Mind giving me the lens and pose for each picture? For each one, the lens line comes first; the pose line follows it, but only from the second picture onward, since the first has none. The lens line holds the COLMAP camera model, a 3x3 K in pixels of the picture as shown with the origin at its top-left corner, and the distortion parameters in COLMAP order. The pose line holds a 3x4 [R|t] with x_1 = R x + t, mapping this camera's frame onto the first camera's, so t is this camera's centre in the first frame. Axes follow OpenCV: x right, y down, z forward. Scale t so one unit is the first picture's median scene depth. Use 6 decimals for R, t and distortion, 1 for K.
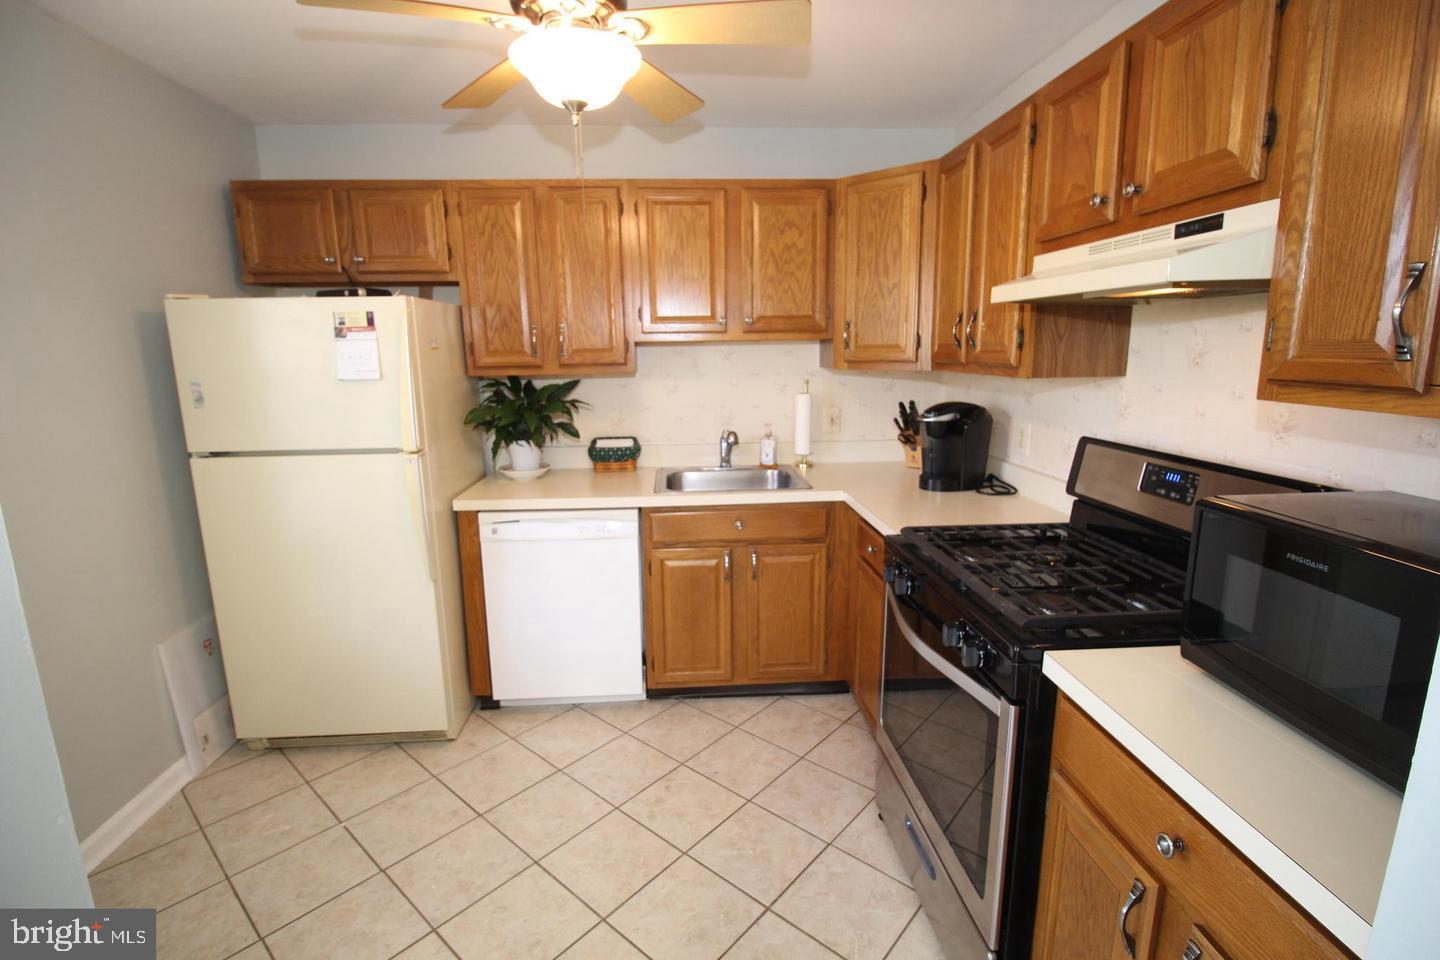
lens RADIAL K [[665.2, 0, 714.9], [0, 665.2, 475.5], [0, 0, 1]] dist [-0.000661, -0.012105]
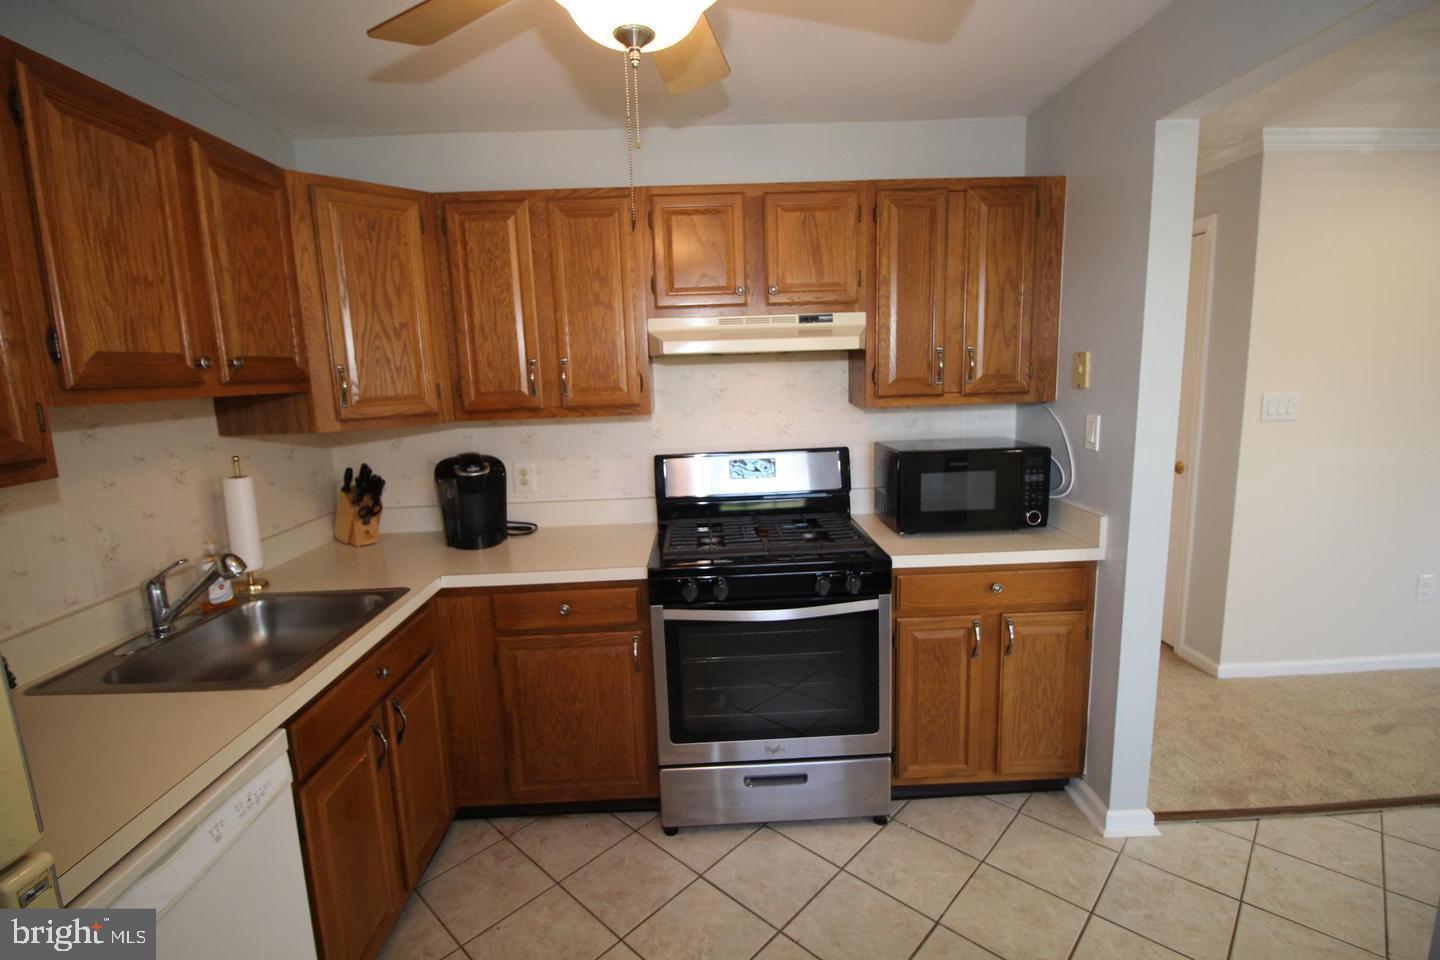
lens RADIAL K [[665.2, 0, 714.9], [0, 665.2, 475.5], [0, 0, 1]] dist [-0.000661, -0.012105]
pose [[0.043848, -0.146263, 0.988273, -0.562423], [0.222411, 0.965829, 0.133073, -0.126003], [-0.973966, 0.213968, 0.074880, 0.588756]]
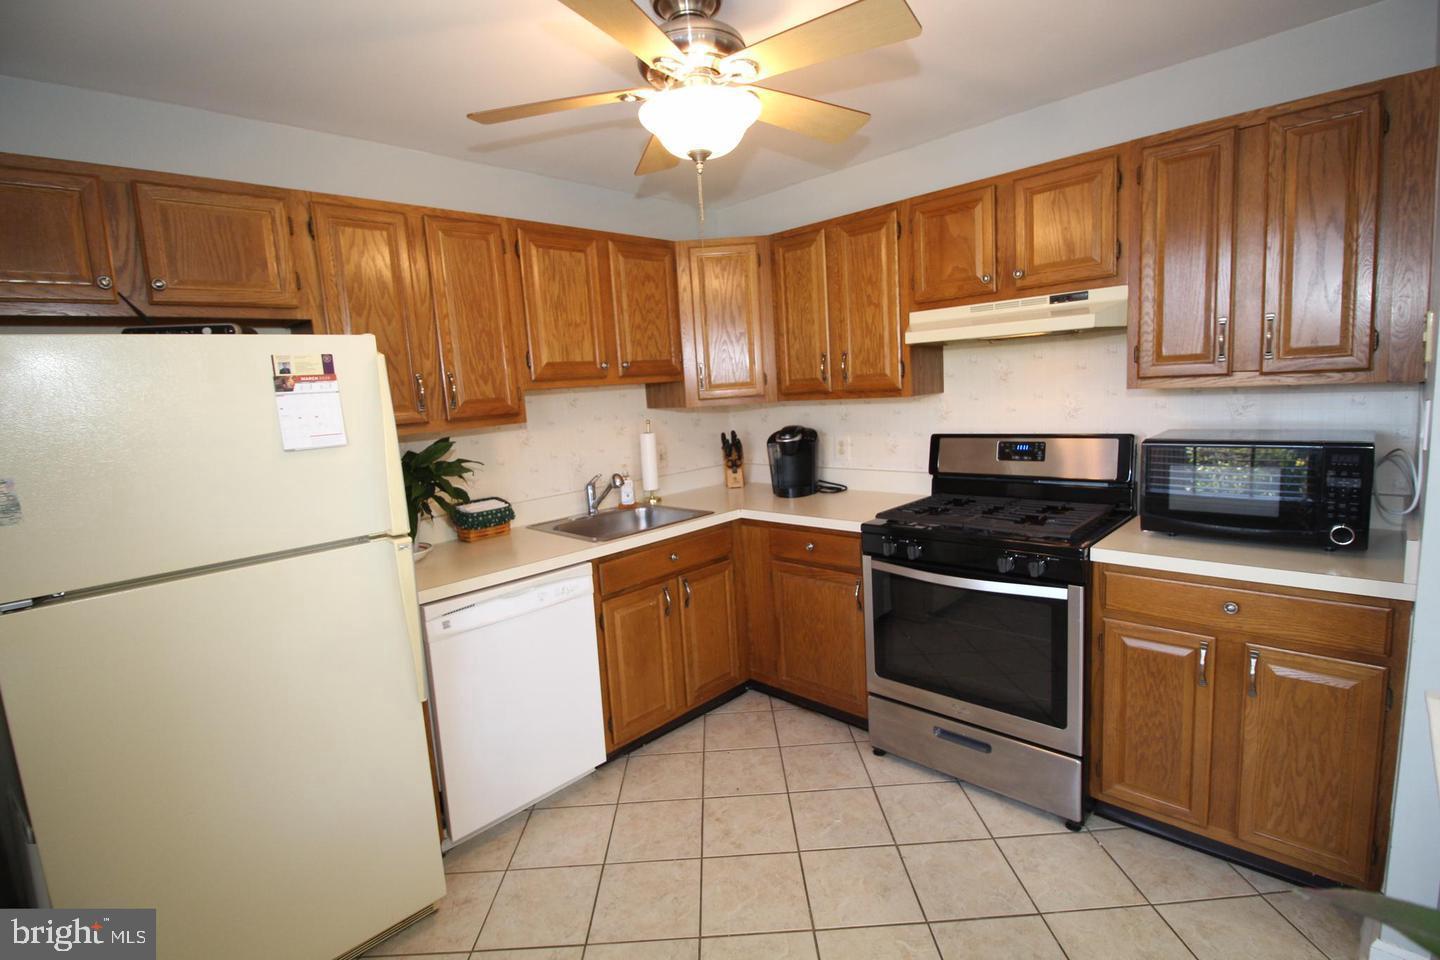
lens RADIAL K [[665.2, 0, 714.9], [0, 665.2, 475.5], [0, 0, 1]] dist [-0.000661, -0.012105]
pose [[0.747963, -0.123463, 0.652156, -0.574682], [0.177981, 0.983872, -0.017866, -0.020950], [-0.639433, 0.129434, 0.757874, 0.153384]]
